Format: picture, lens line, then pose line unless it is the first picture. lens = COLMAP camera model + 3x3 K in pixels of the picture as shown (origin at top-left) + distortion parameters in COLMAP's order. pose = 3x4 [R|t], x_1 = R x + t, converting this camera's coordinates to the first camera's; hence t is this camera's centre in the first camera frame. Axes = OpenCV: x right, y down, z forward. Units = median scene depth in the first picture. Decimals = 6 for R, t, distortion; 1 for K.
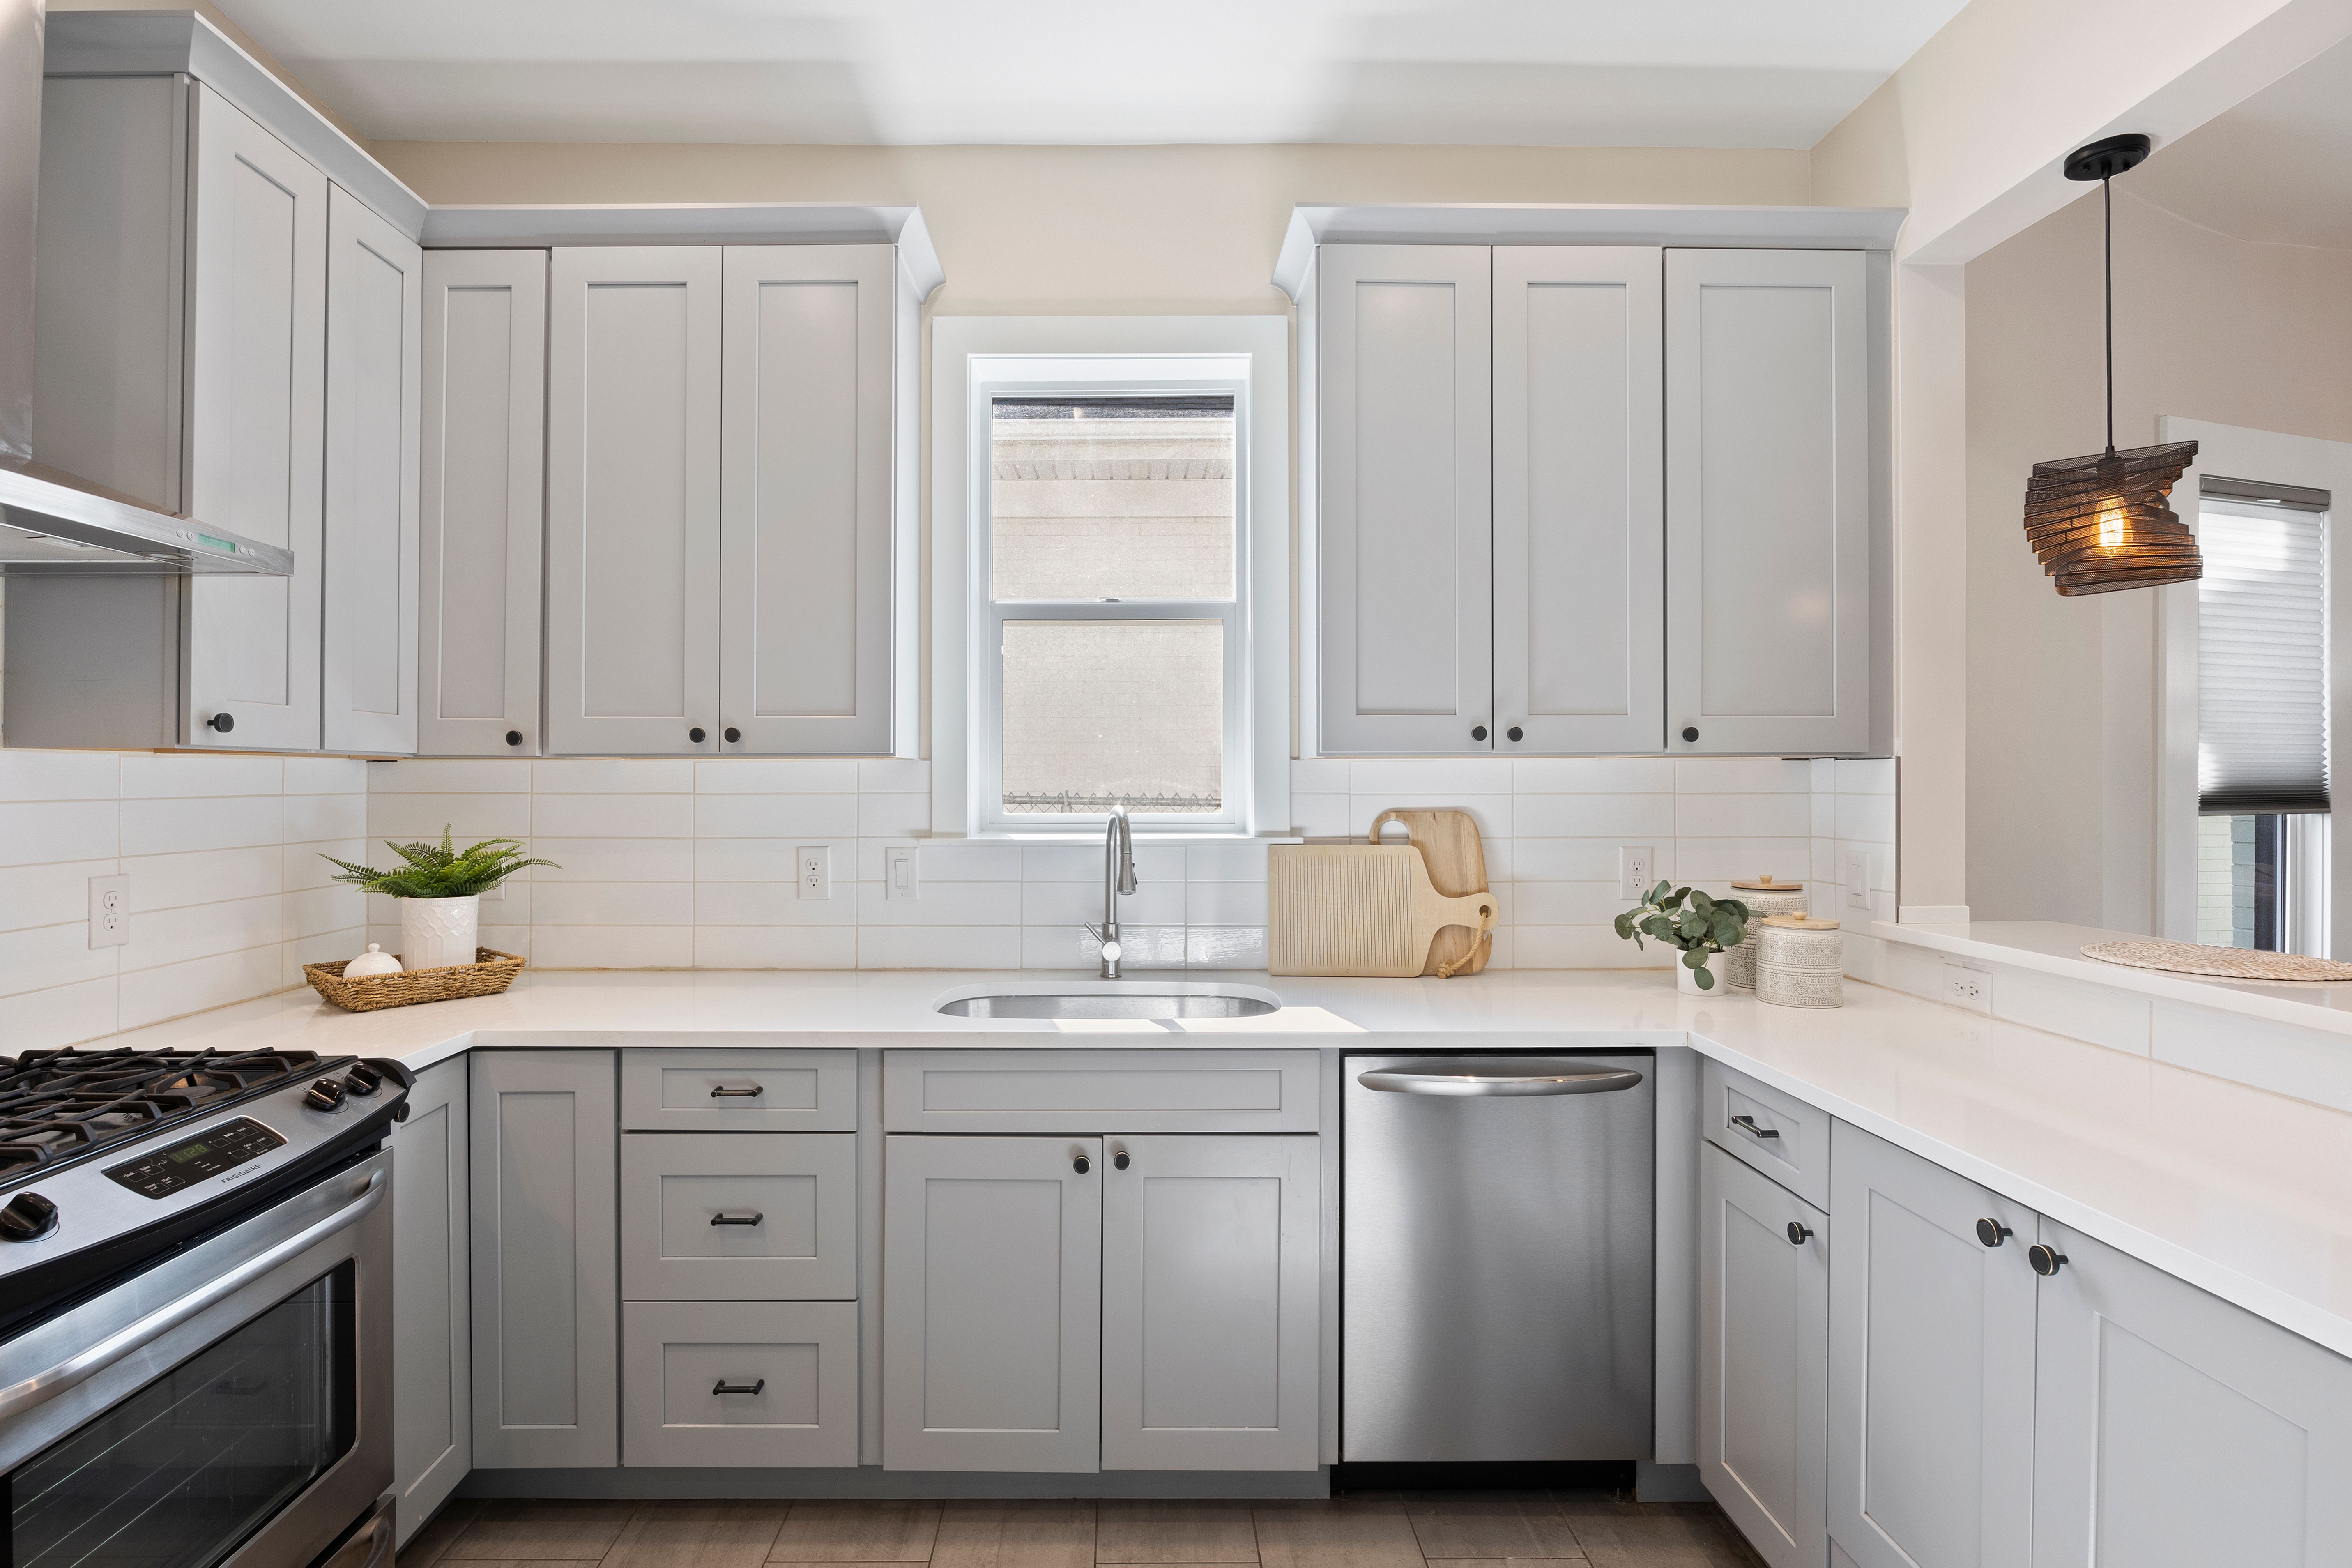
lens RADIAL K [[1142.7, 0, 1175.2], [0, 1142.7, 777.8], [0, 0, 1]] dist [-0.015149, -0.000486]
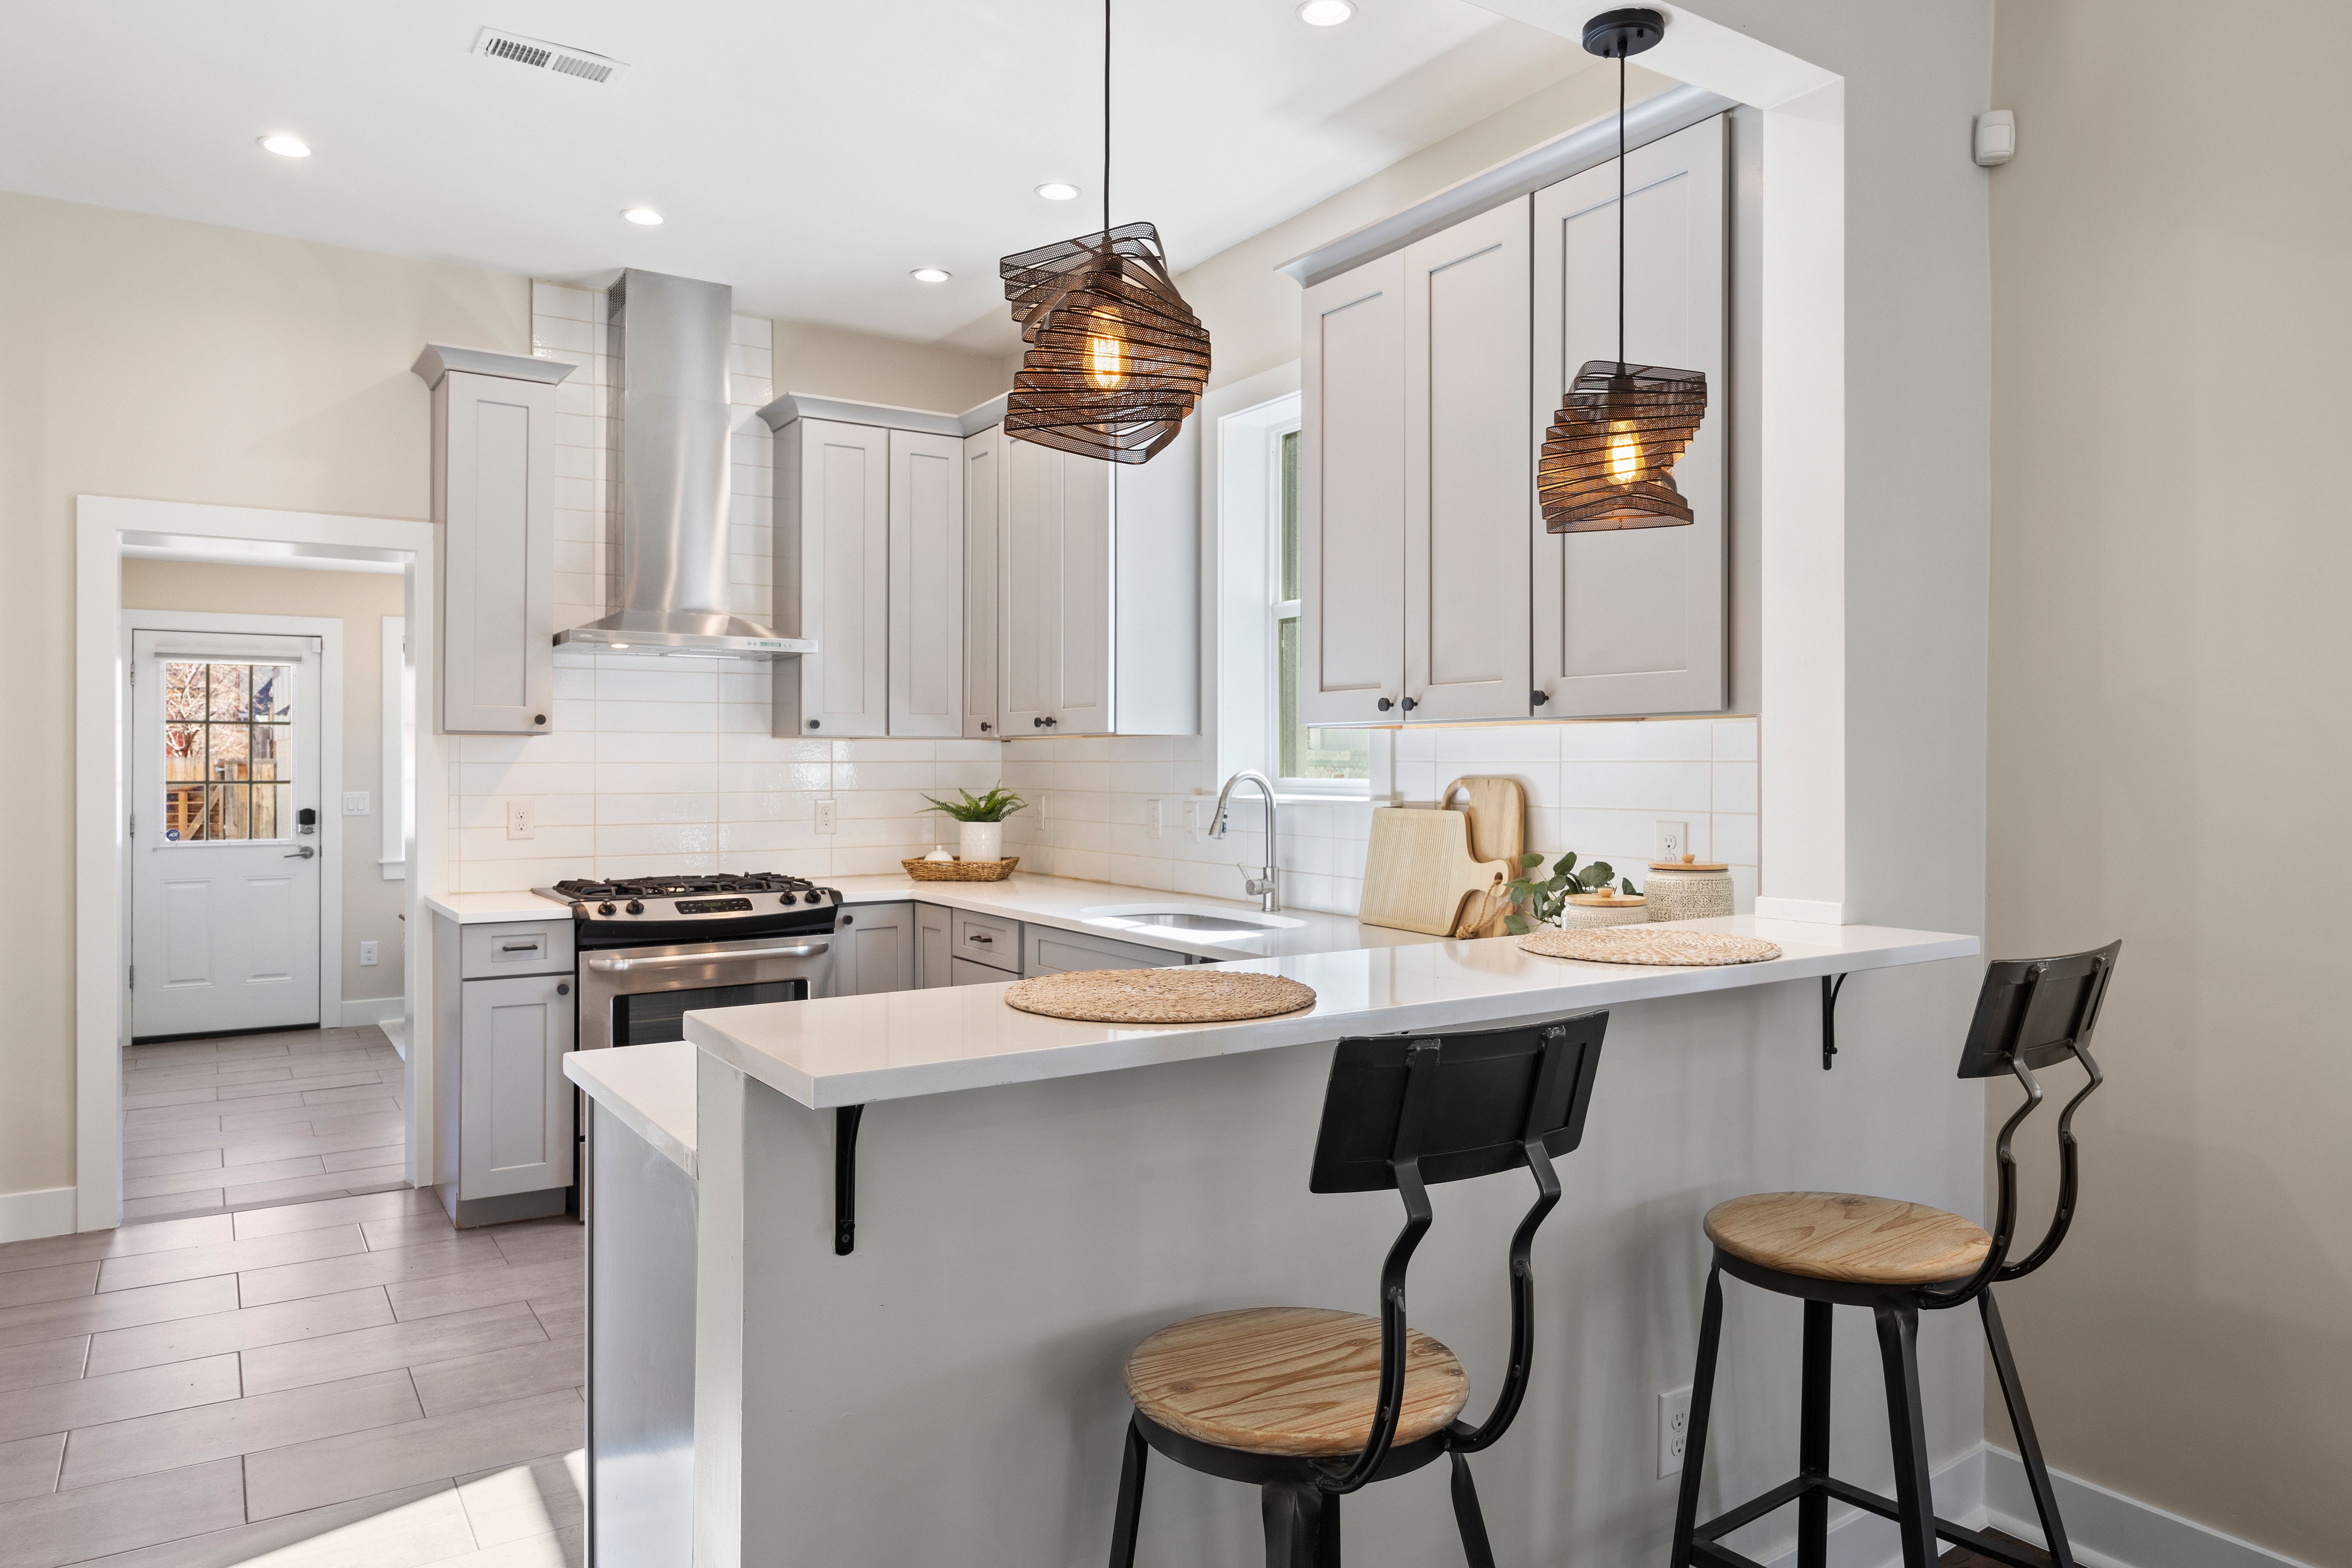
lens RADIAL K [[1509.3, 0, 1191.3], [0, 1509.3, 764.0], [0, 0, 1]] dist [-0.002896, -0.004011]
pose [[0.538923, 0.000216, -0.842355, 1.357868], [0.003076, 0.999993, 0.002225, 0.014314], [0.842349, -0.003790, 0.538919, 0.064369]]
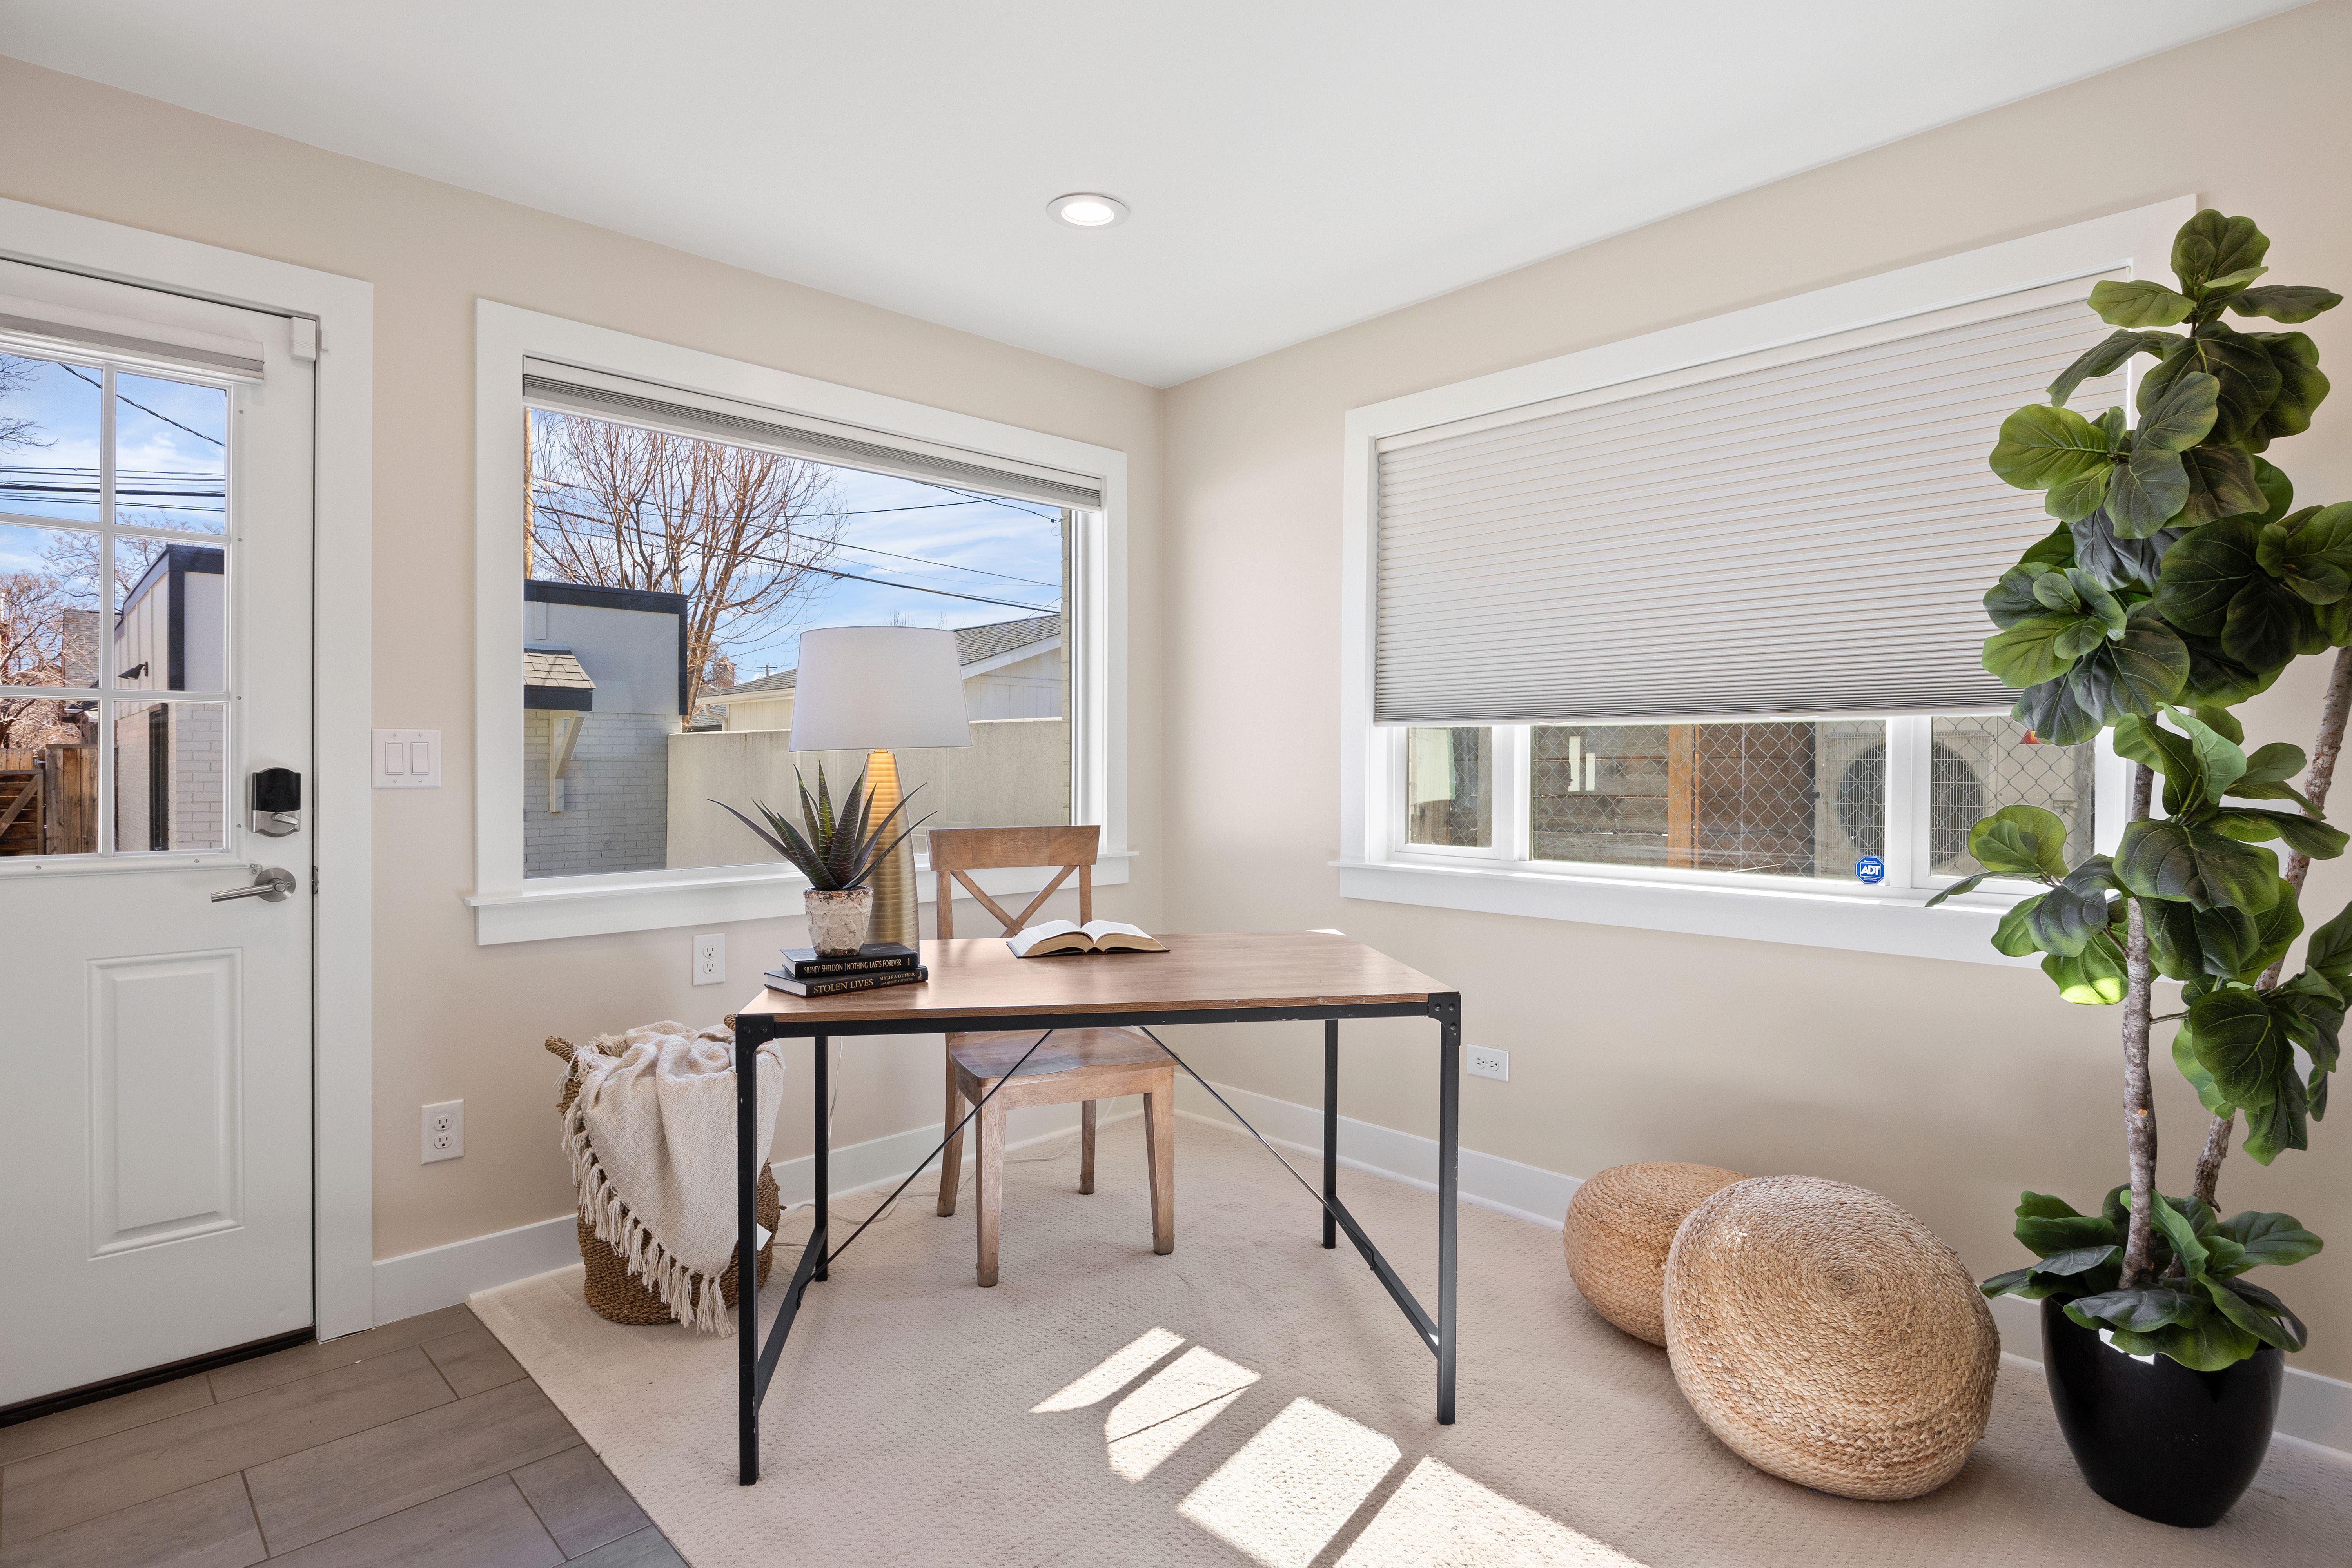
lens RADIAL K [[1215.5, 0, 1175.1], [0, 1215.5, 765.3], [0, 0, 1]] dist [-0.012655, 0.000455]
pose [[0.682408, -0.002960, -0.730965, -1.150690], [0.006705, 0.999975, 0.002210, 0.110805], [0.730940, -0.006409, 0.682411, 0.072709]]
